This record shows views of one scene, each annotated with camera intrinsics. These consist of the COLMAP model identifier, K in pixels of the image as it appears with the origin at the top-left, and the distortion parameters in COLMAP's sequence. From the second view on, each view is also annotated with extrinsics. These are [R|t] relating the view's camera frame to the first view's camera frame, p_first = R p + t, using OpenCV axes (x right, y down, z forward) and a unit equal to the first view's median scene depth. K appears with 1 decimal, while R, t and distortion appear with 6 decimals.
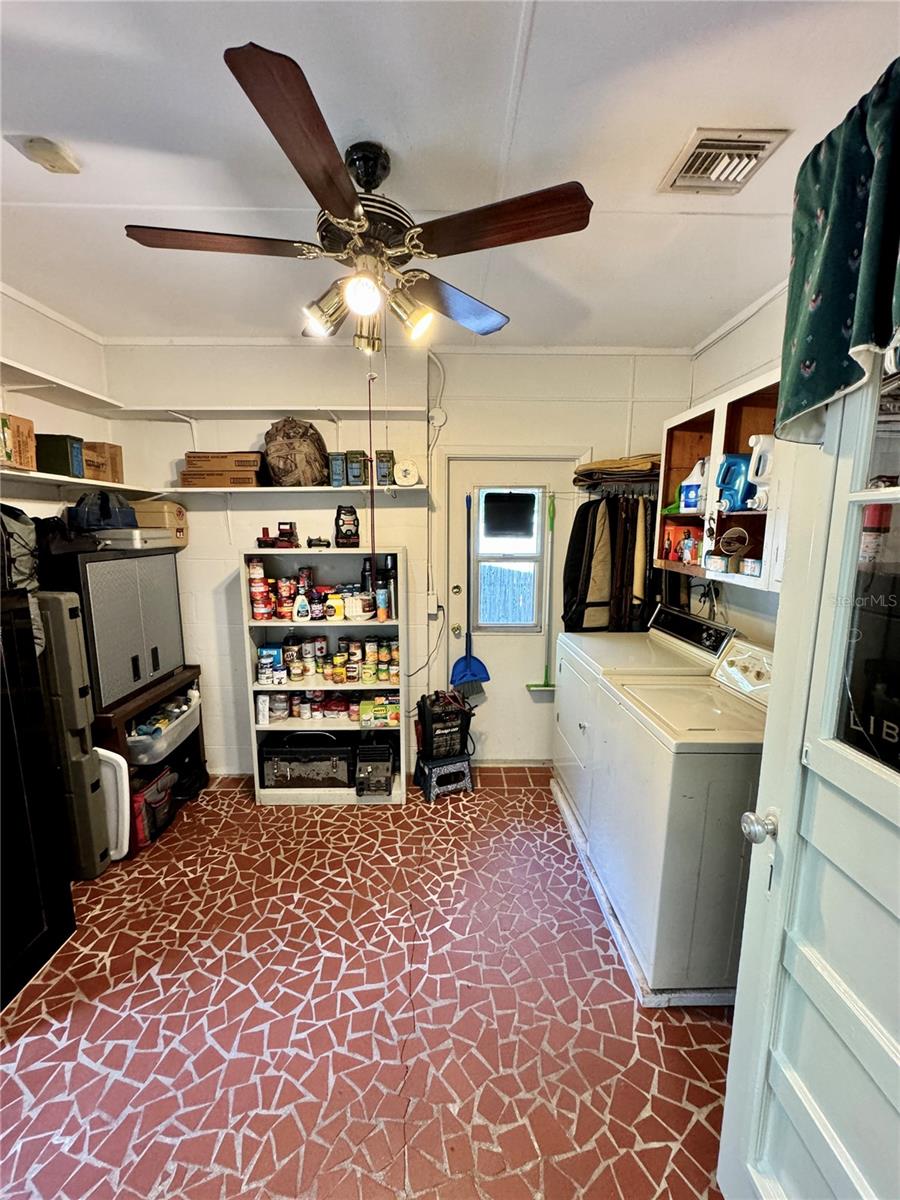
lens RADIAL K [[477.0, 0, 452.4], [0, 477.0, 597.2], [0, 0, 1]] dist [-0.001978, 0.000651]
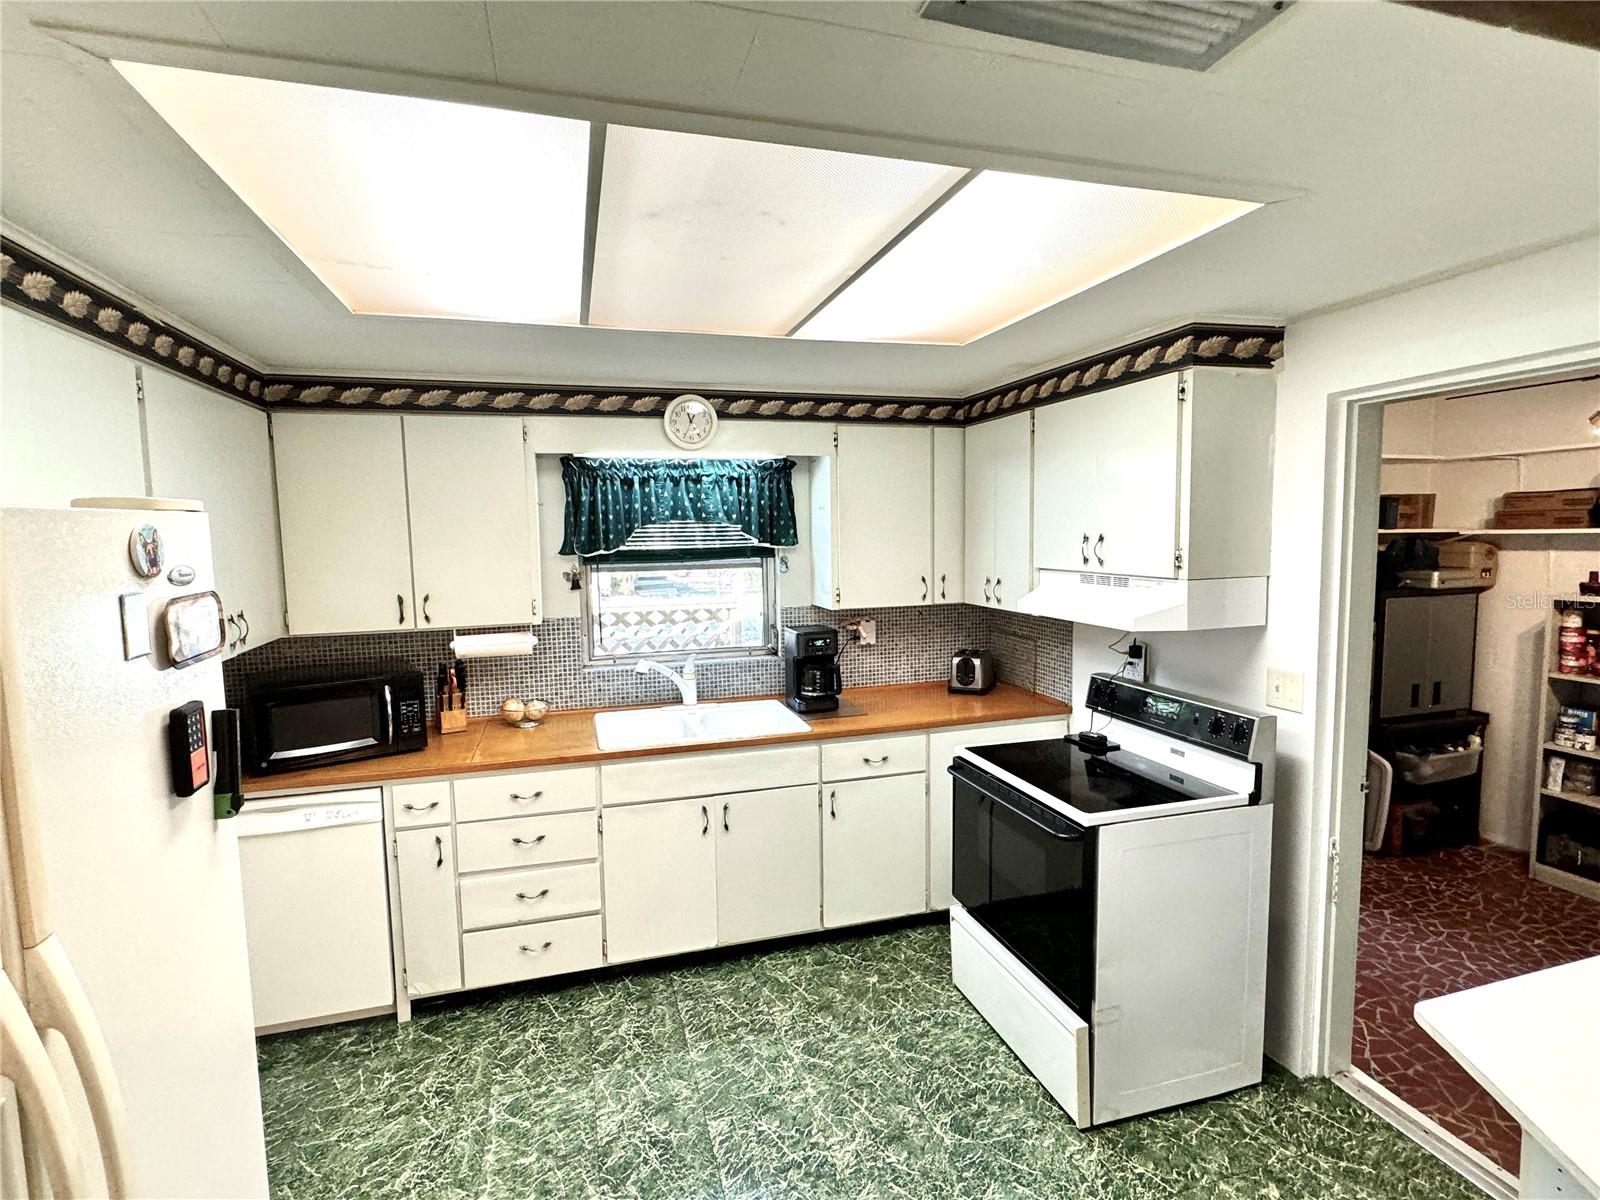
lens RADIAL K [[786.7, 0, 797.0], [0, 786.7, 603.5], [0, 0, 1]] dist [0.001668, -0.000316]
pose [[0.270514, 0.080388, -0.959354, 0.617652], [-0.132691, 0.990110, 0.045550, 0.042026], [0.953528, 0.114976, 0.278505, -0.813965]]
